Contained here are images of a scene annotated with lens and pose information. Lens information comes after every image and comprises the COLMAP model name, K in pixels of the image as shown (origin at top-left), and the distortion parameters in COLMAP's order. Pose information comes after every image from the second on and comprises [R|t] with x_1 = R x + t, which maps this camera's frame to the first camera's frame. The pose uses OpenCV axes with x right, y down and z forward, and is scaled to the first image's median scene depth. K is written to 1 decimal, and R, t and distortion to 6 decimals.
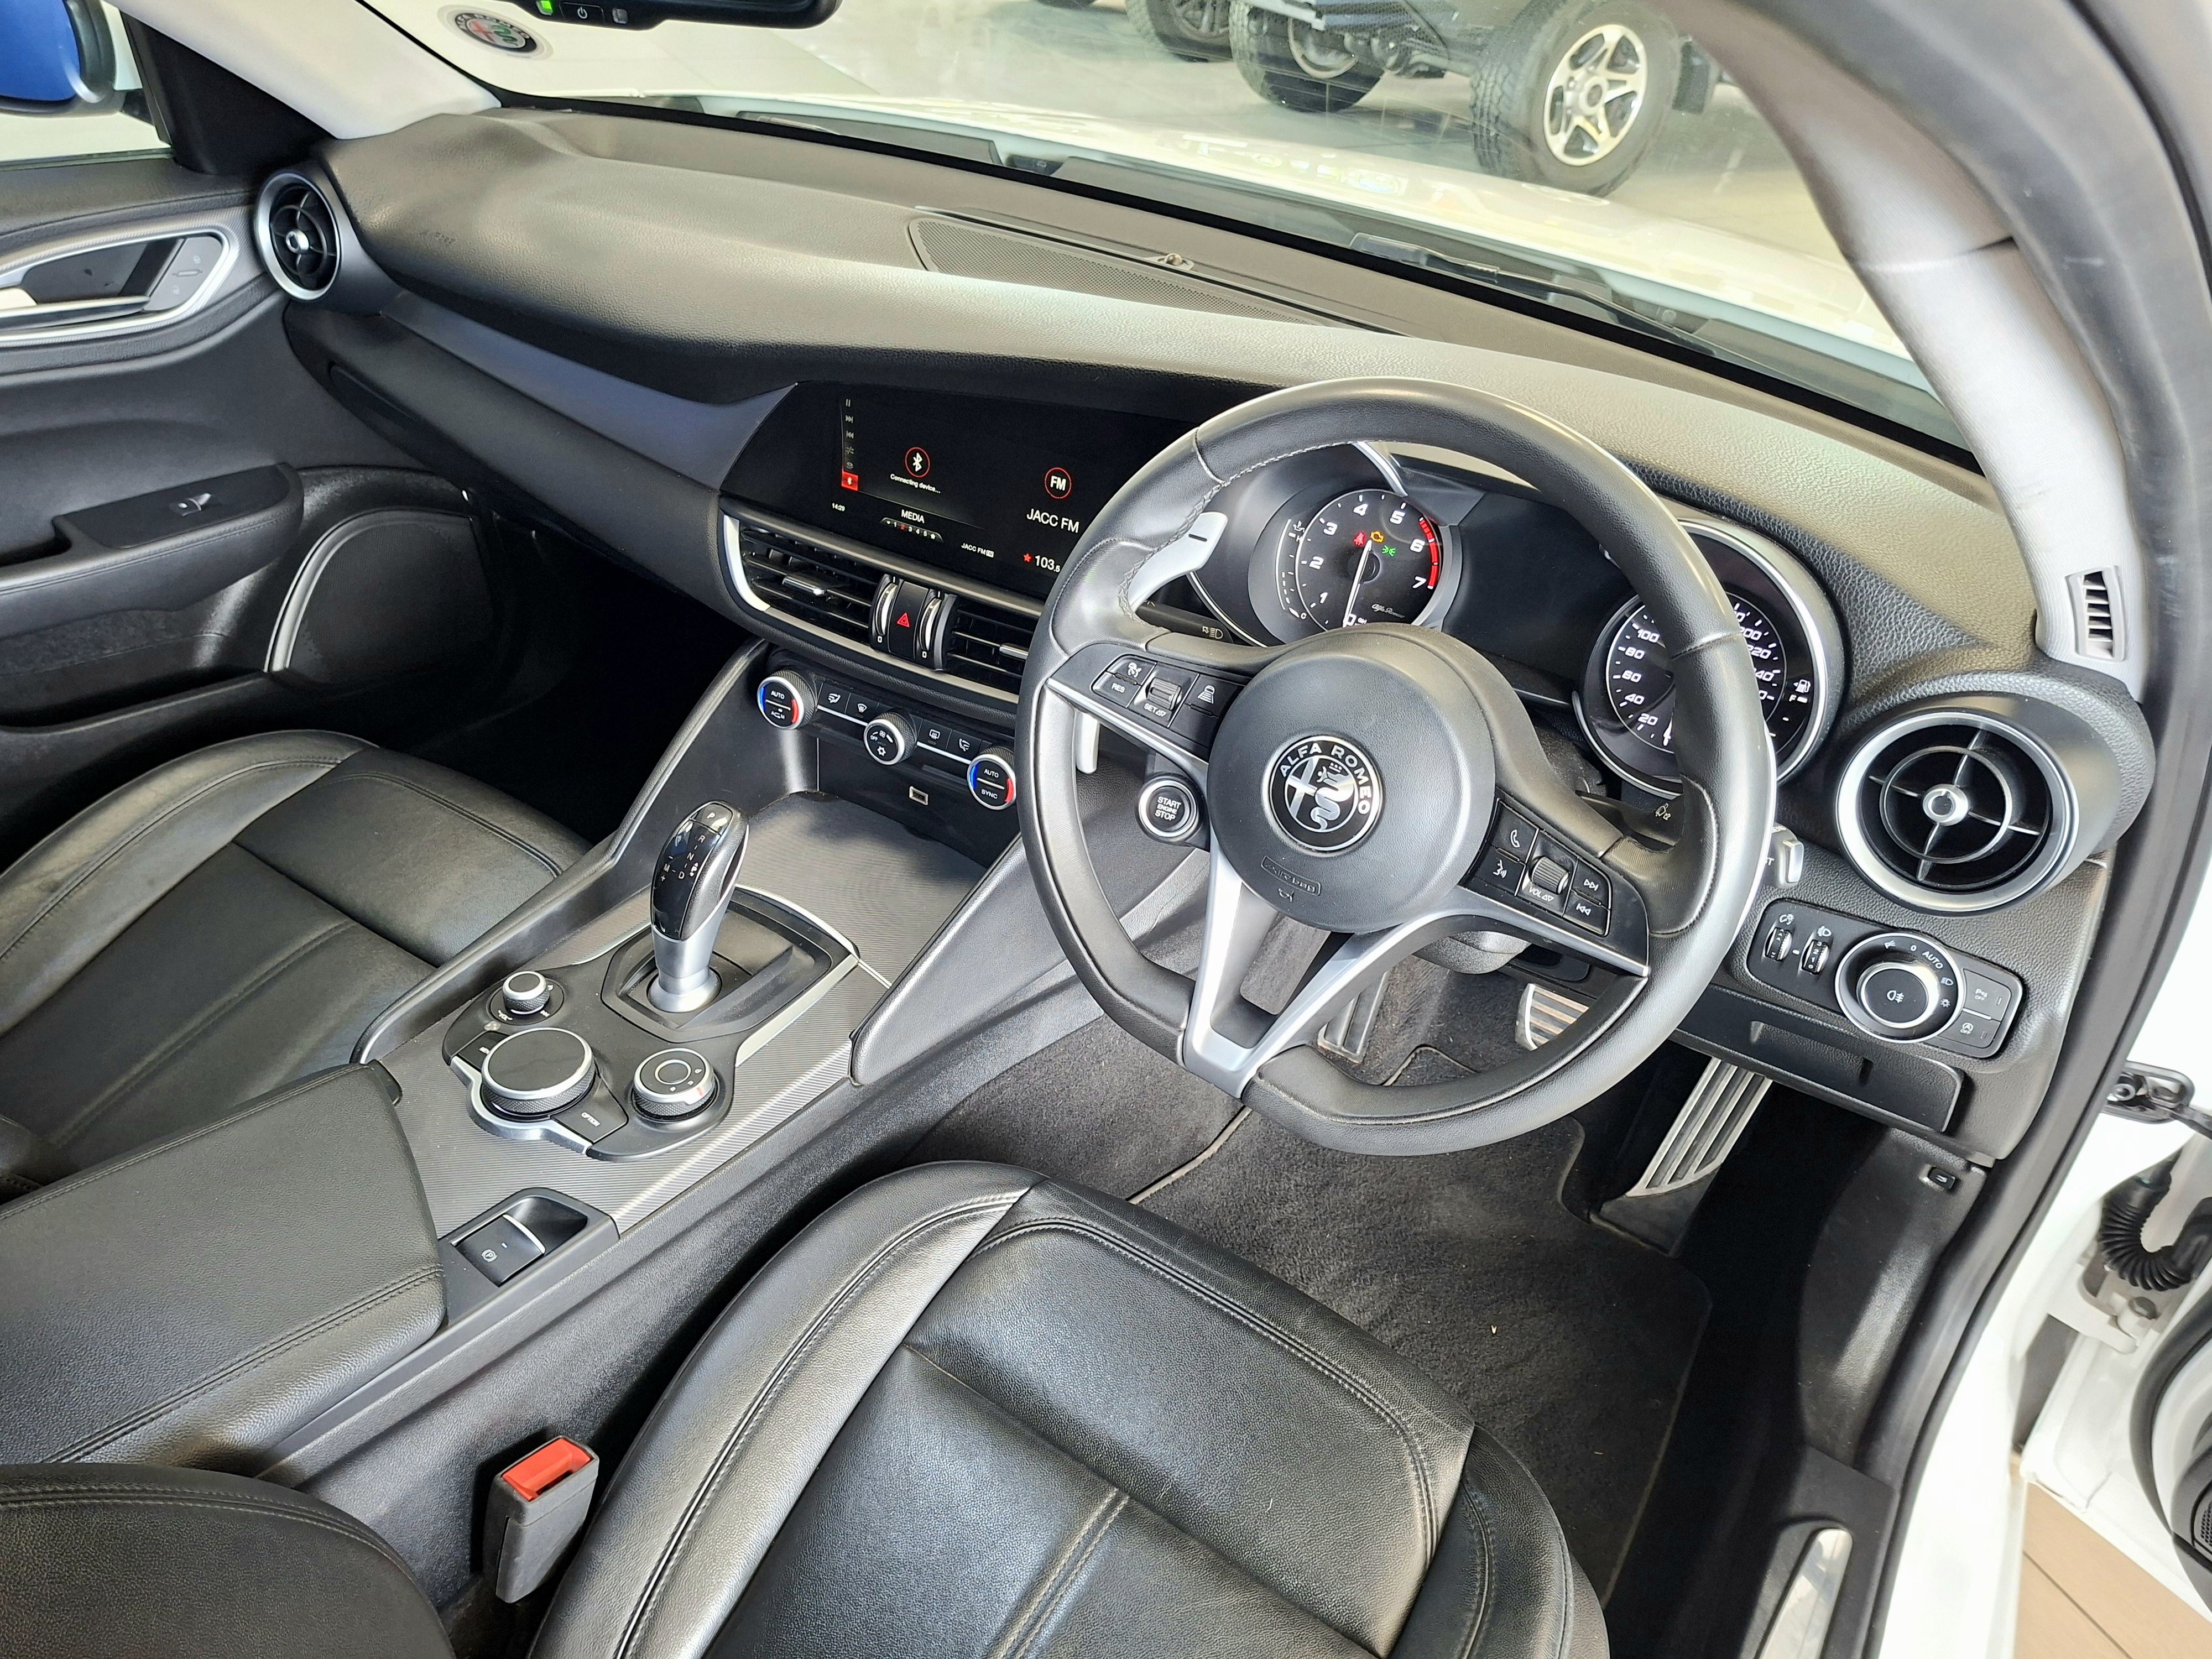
lens RADIAL K [[1488.7, 0, 1106.0], [0, 1488.7, 829.5], [0, 0, 1]] dist [0.089108, -0.116072]
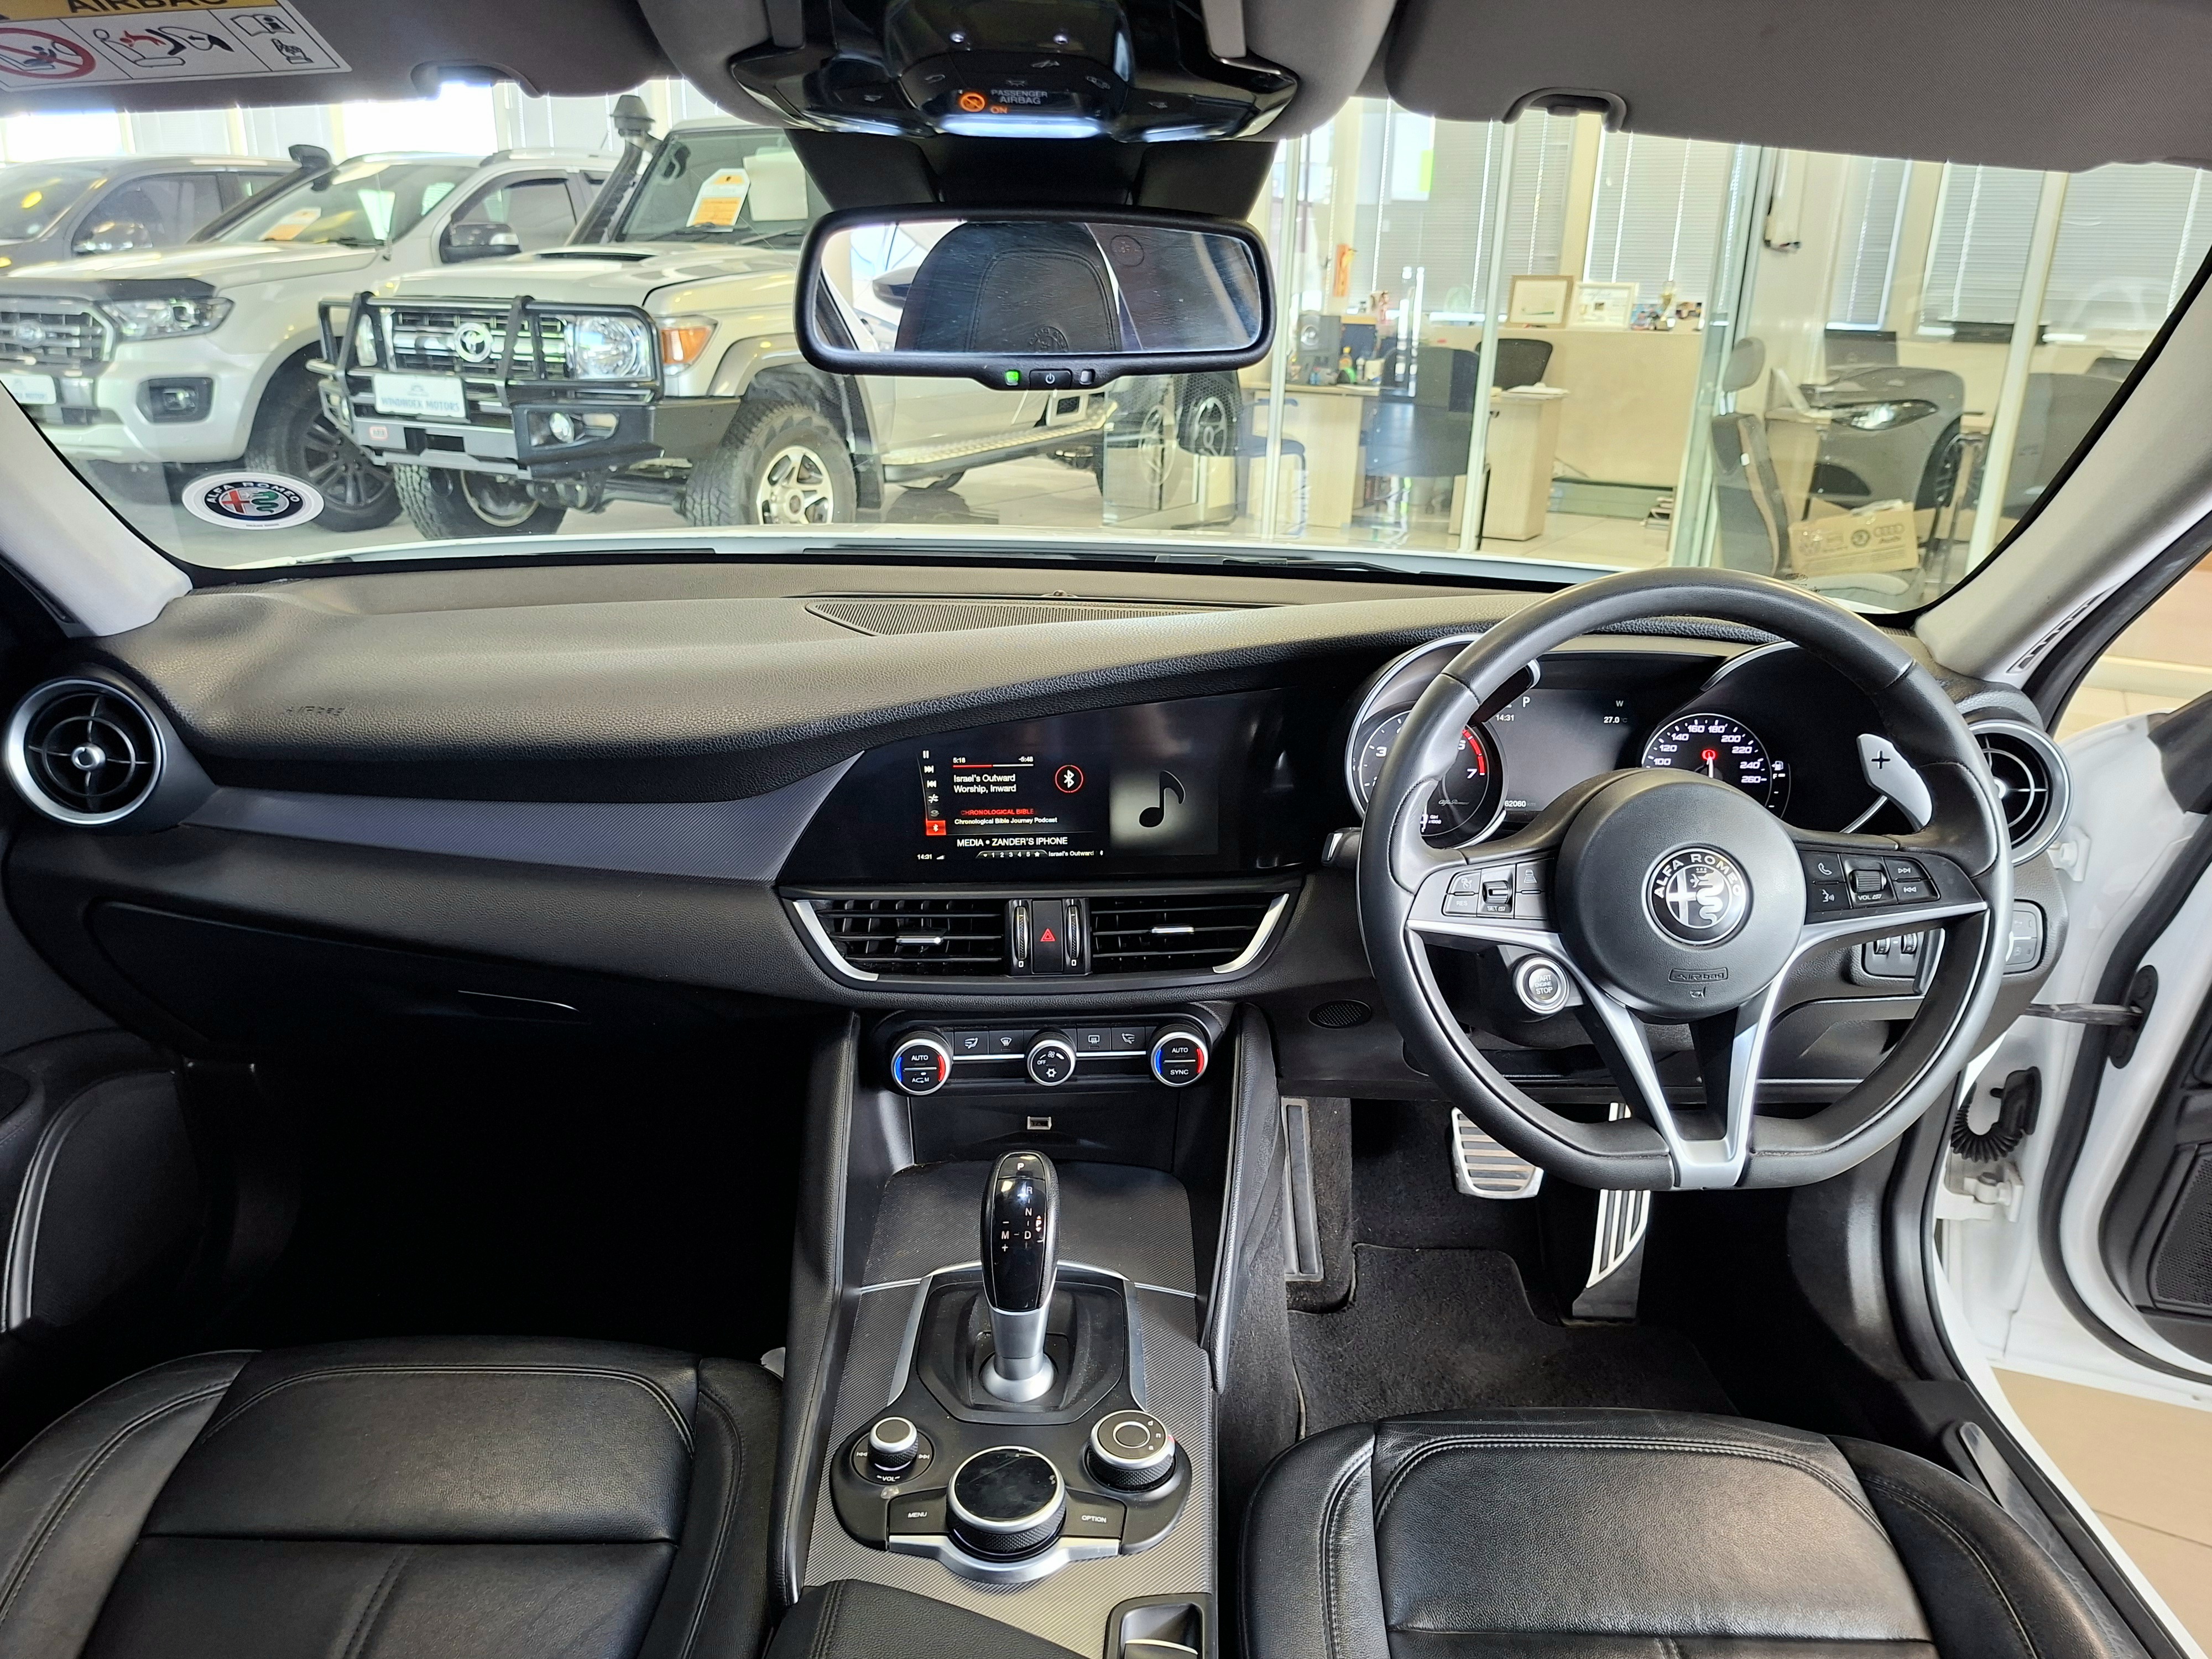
lens RADIAL K [[1488.7, 0, 1106.0], [0, 1488.7, 829.5], [0, 0, 1]] dist [0.089108, -0.116072]
pose [[0.838584, -0.236887, 0.490573, -0.547806], [0.351138, 0.923525, -0.154284, -0.035283], [-0.416509, 0.301639, 0.857633, 0.088726]]
